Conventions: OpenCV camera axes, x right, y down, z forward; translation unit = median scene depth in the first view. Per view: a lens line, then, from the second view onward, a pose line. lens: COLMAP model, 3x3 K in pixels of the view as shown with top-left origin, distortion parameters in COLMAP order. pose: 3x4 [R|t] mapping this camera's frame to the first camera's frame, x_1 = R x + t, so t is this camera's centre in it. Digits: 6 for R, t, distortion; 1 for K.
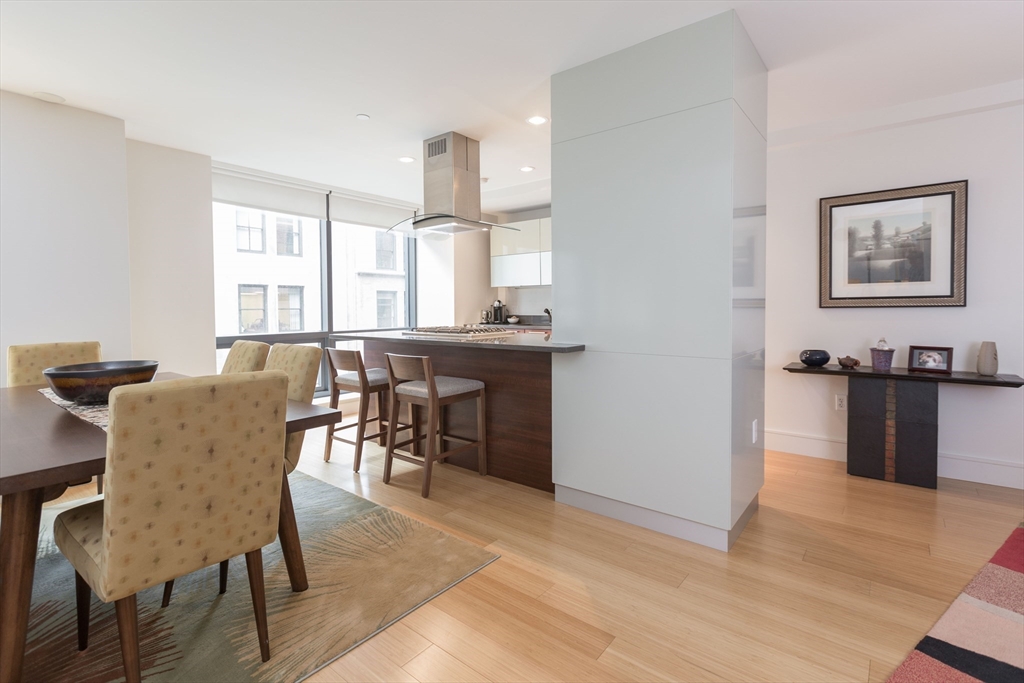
lens RADIAL K [[488.9, 0, 528.9], [0, 488.9, 321.7], [0, 0, 1]] dist [0.001499, -0.000883]
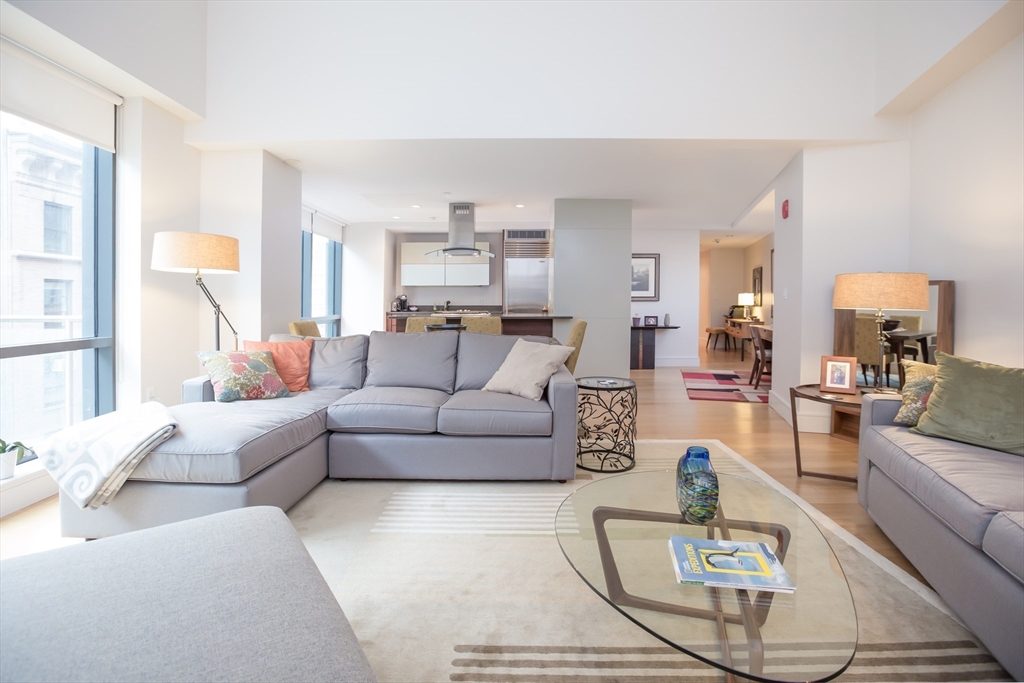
lens RADIAL K [[488.9, 0, 508.8], [0, 488.9, 310.5], [0, 0, 1]] dist [0.001499, -0.000883]
pose [[0.793066, -0.000118, 0.609136, -1.328601], [0.010914, 0.999842, -0.014015, 0.047449], [-0.609038, 0.017763, 0.792942, -0.589498]]
